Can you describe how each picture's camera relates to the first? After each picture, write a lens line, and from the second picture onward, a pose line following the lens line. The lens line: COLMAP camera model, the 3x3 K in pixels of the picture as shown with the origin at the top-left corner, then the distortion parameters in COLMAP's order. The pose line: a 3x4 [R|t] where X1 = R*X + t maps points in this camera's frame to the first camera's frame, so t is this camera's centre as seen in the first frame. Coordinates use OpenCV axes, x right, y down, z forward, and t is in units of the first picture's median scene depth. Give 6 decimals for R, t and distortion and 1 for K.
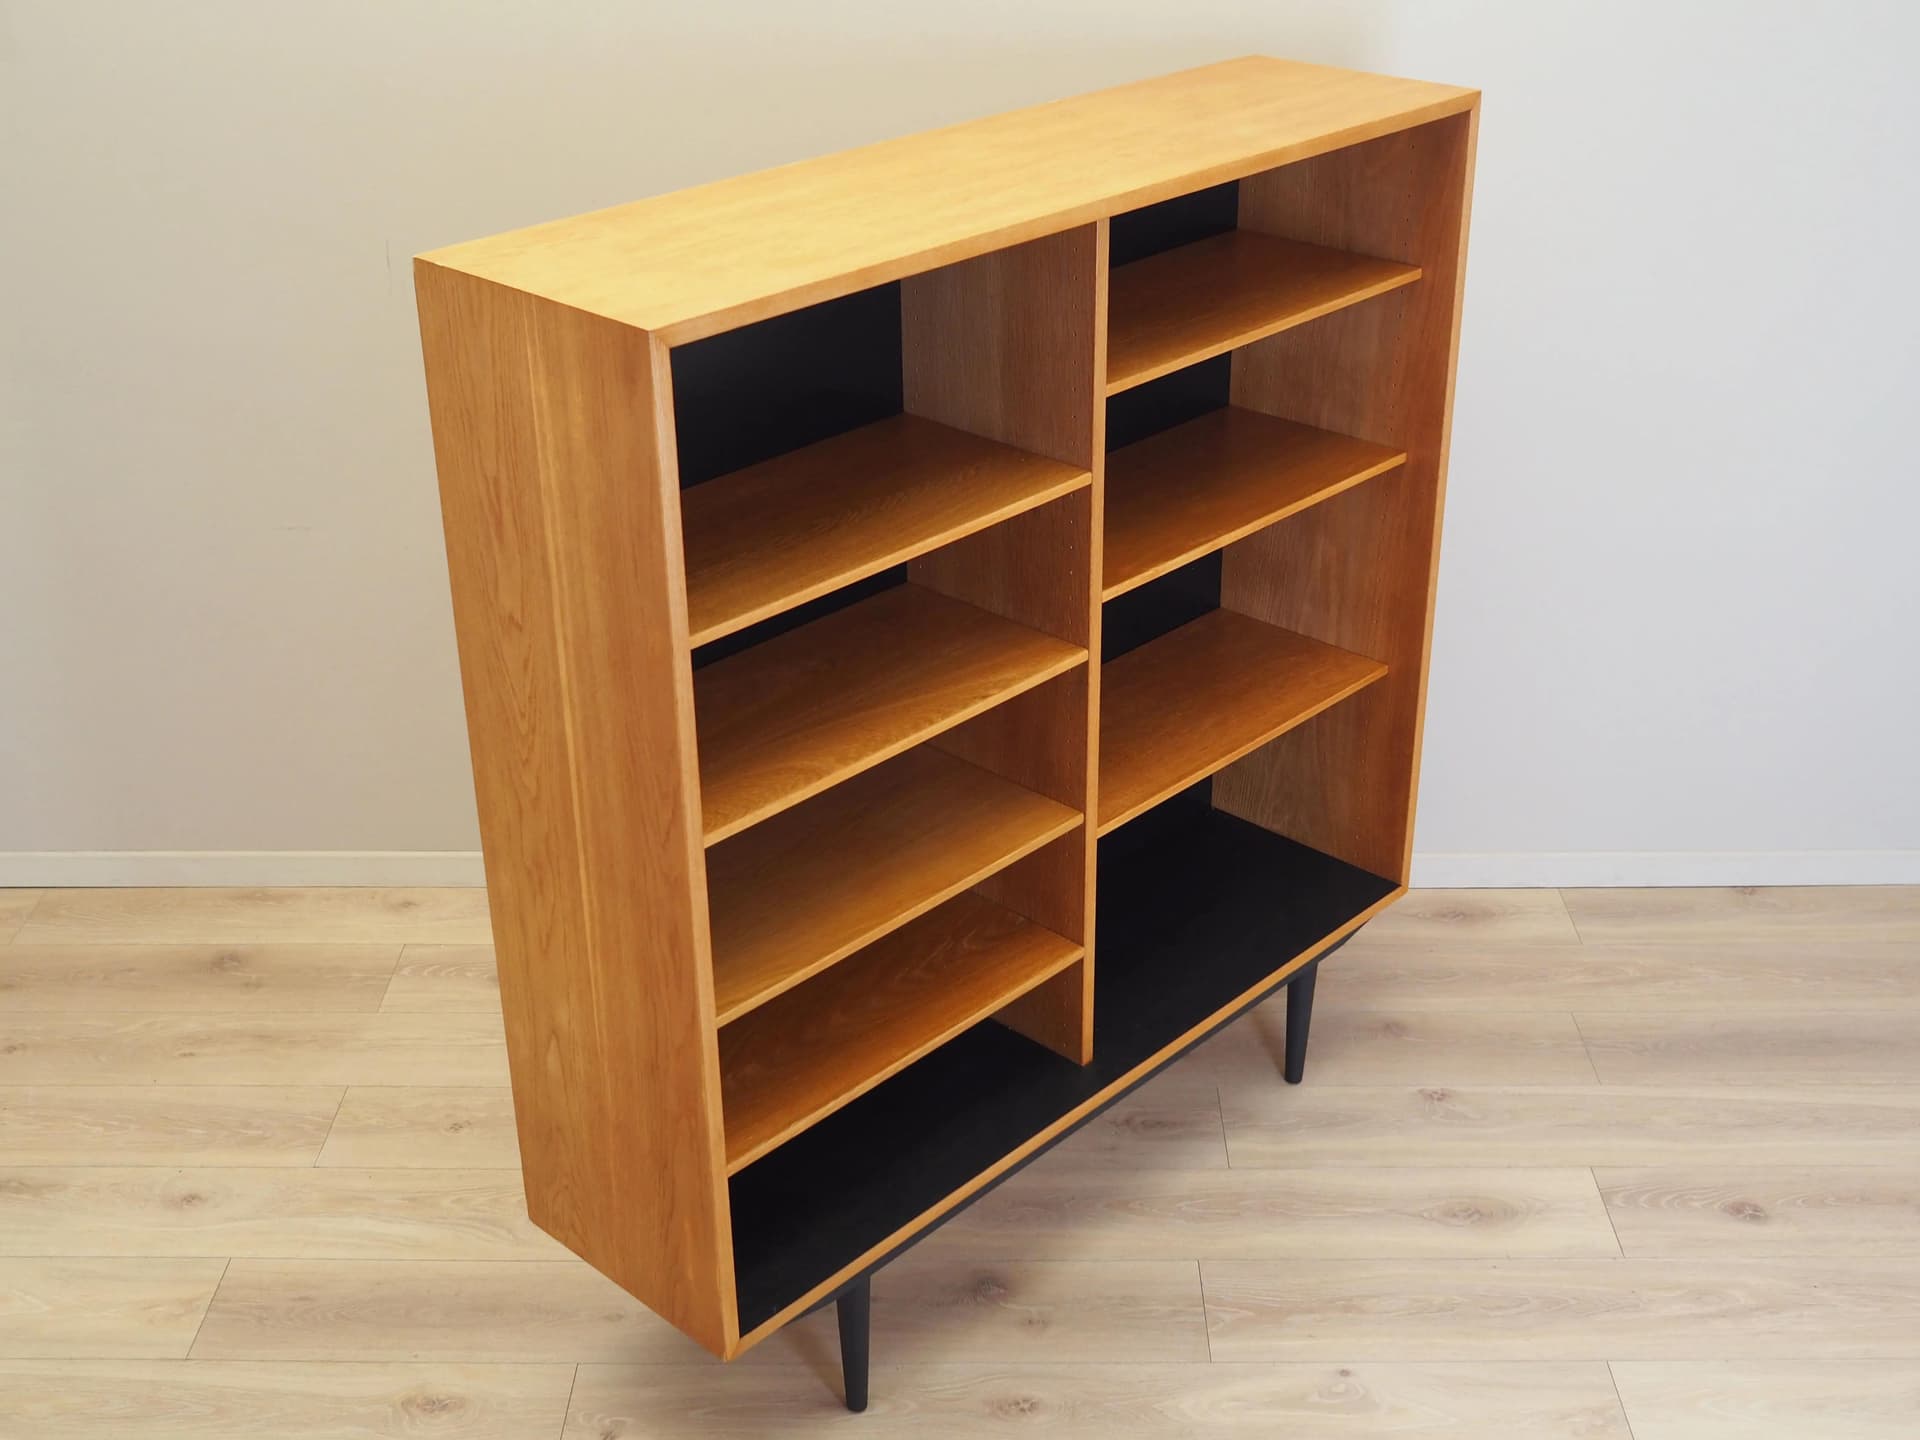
lens RADIAL K [[2228.7, 0, 960.0], [0, 2228.7, 720.0], [0, 0, 1]] dist [-0.013064, -0.035107]
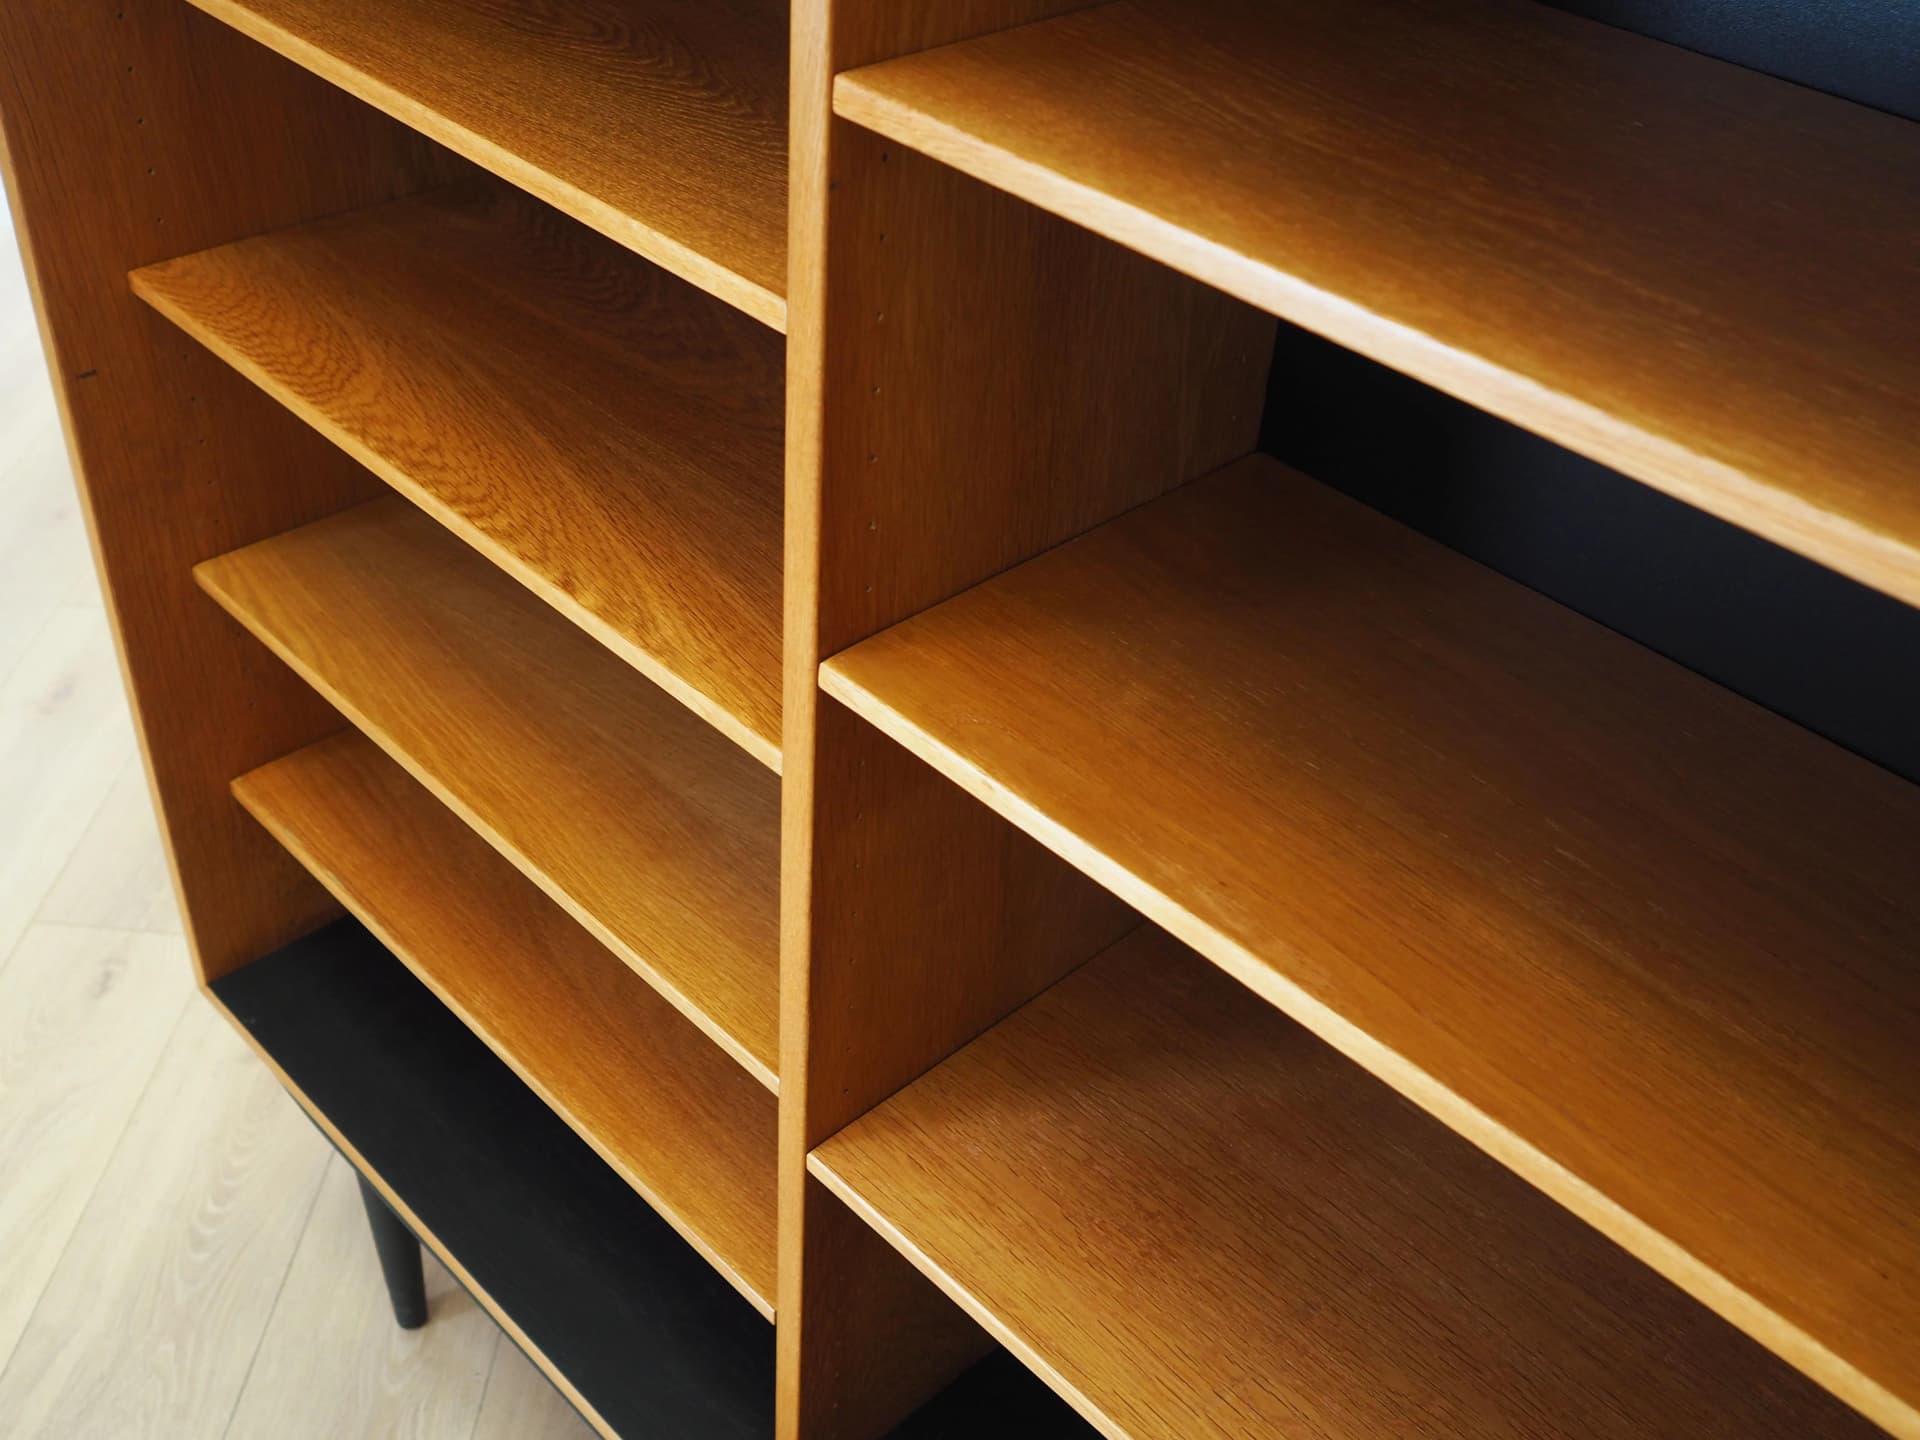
lens RADIAL K [[2001.7, 0, 985.6], [0, 2001.7, 818.9], [0, 0, 1]] dist [-0.019293, -0.024911]
pose [[-0.039154, 0.641224, -0.766354, 0.320452], [-0.514848, 0.644357, 0.565451, -0.232241], [0.856387, 0.416695, 0.304904, 0.894515]]
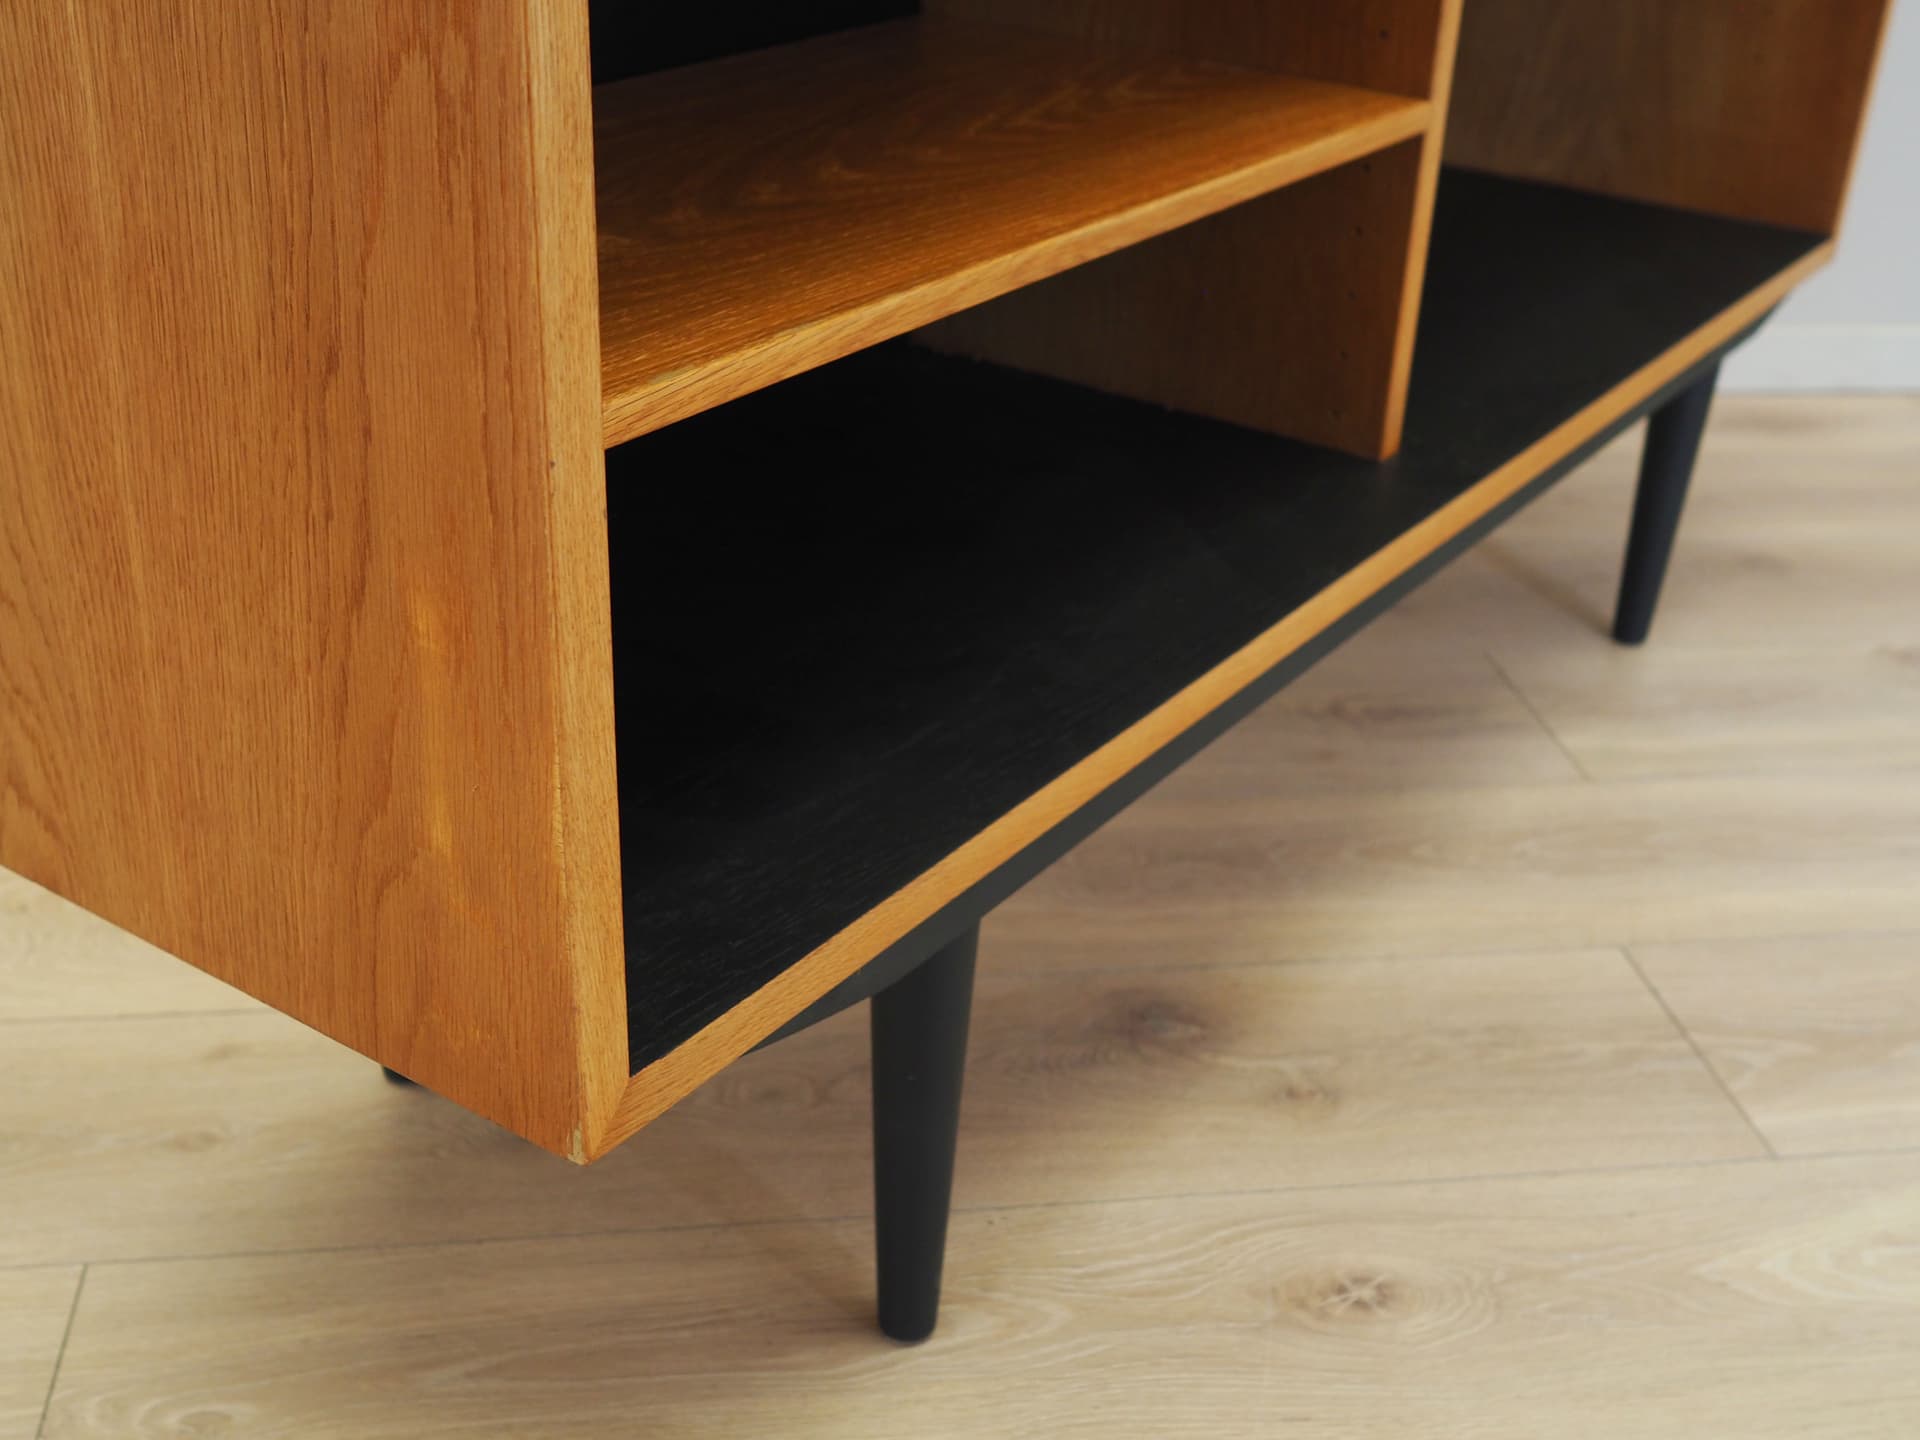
lens RADIAL K [[2227.1, 0, 930.1], [0, 2227.1, 821.0], [0, 0, 1]] dist [-0.015609, -0.023650]
pose [[0.988582, -0.033015, 0.147022, -0.091371], [0.026022, 0.998448, 0.049236, 0.210325], [-0.148420, -0.044848, 0.987907, 0.651685]]
